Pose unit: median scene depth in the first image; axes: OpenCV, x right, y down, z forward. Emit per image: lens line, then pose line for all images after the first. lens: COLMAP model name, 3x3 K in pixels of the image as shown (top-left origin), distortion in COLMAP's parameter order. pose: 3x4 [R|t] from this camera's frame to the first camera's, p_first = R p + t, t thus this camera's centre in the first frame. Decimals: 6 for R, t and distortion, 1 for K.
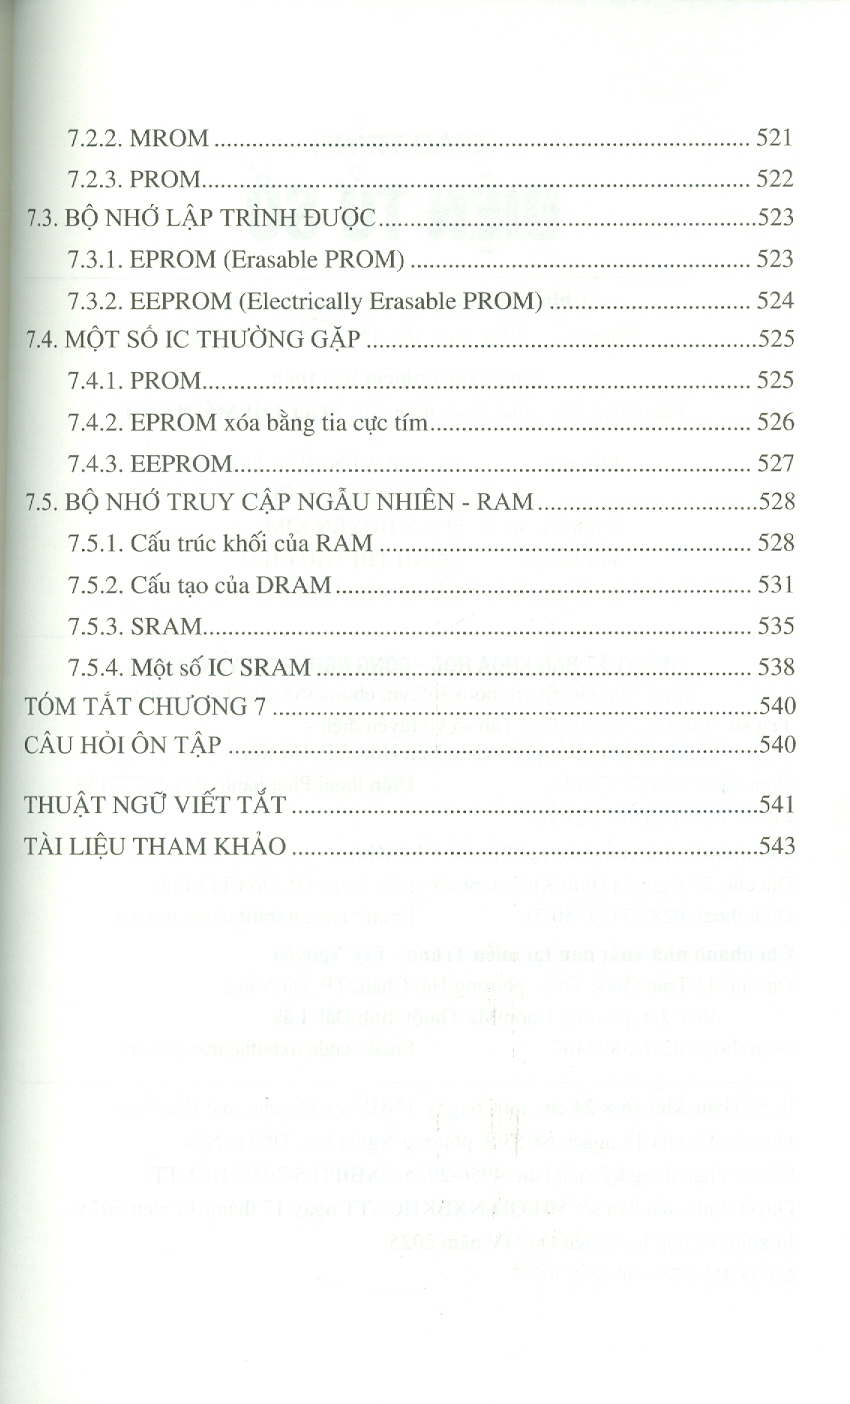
lens RADIAL K [[566.2, 0, 423.8], [0, 566.2, 718.8], [0, 0, 1]] dist [0.000536, -0.000185]
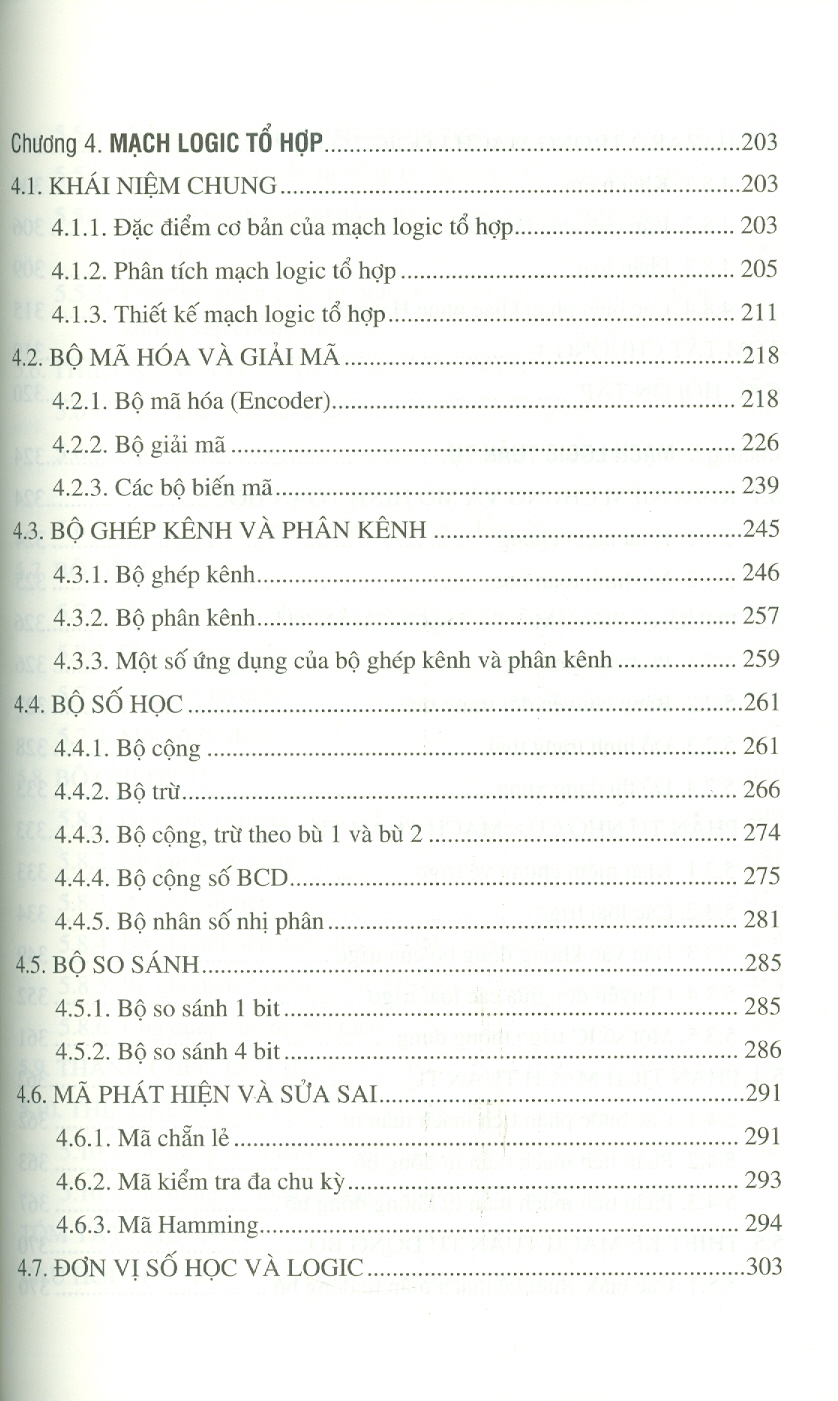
lens RADIAL K [[565.7, 0, 402.8], [0, 565.7, 701.9], [0, 0, 1]] dist [-0.000243, -0.000257]
pose [[0.999966, -0.002323, -0.007896, -0.000732], [0.002332, 0.999997, 0.001161, -0.314091], [0.007893, -0.001179, 0.999968, 0.000220]]
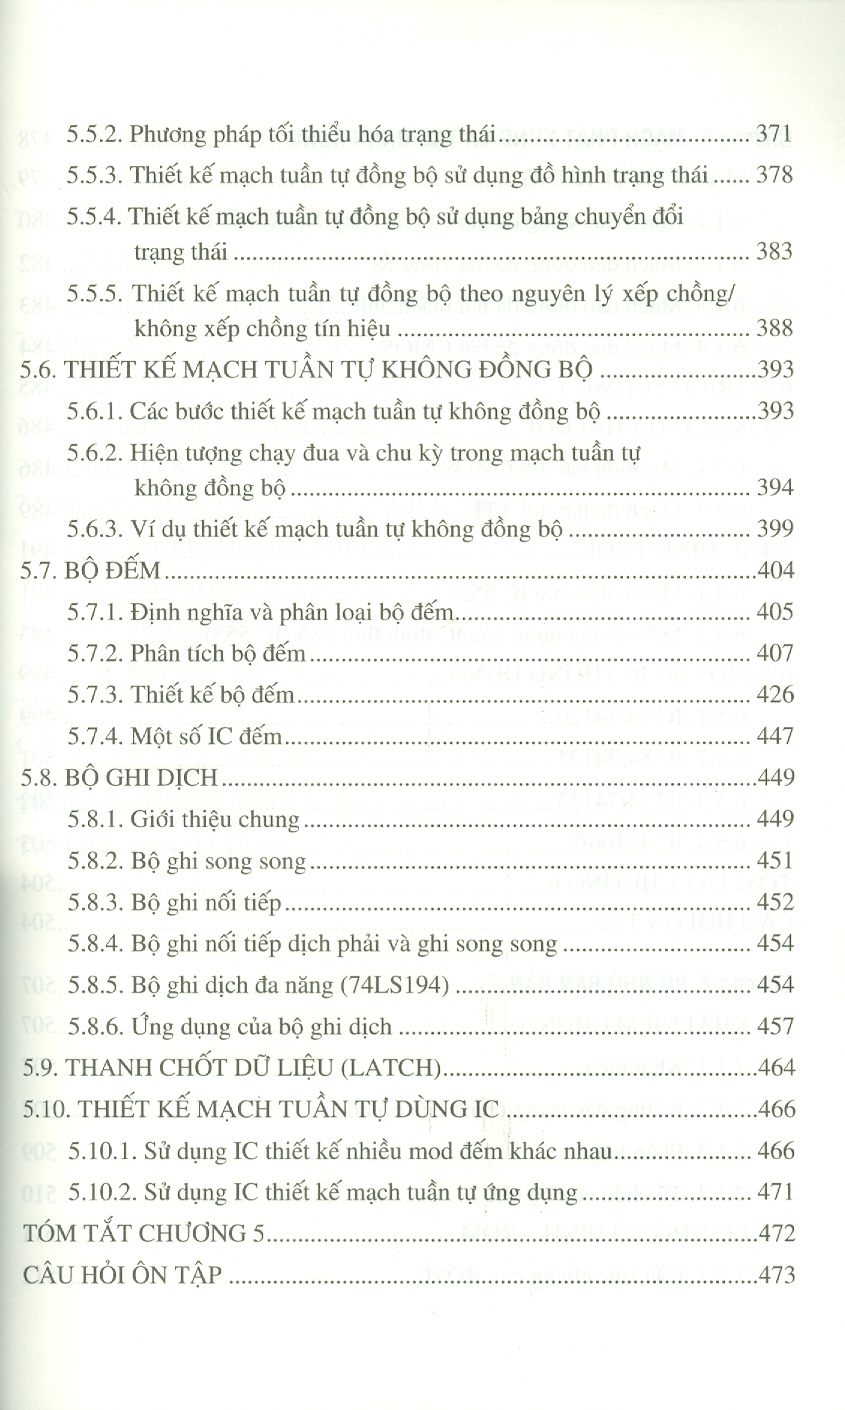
lens RADIAL K [[565.1, 0, 422.5], [0, 565.1, 705.0], [0, 0, 1]] dist [0.001132, -0.000378]
pose [[0.999999, 0.000905, -0.000874, -0.001046], [-0.000905, 1.000000, 0.000275, -0.512489], [0.000874, -0.000274, 1.000000, 0.000885]]
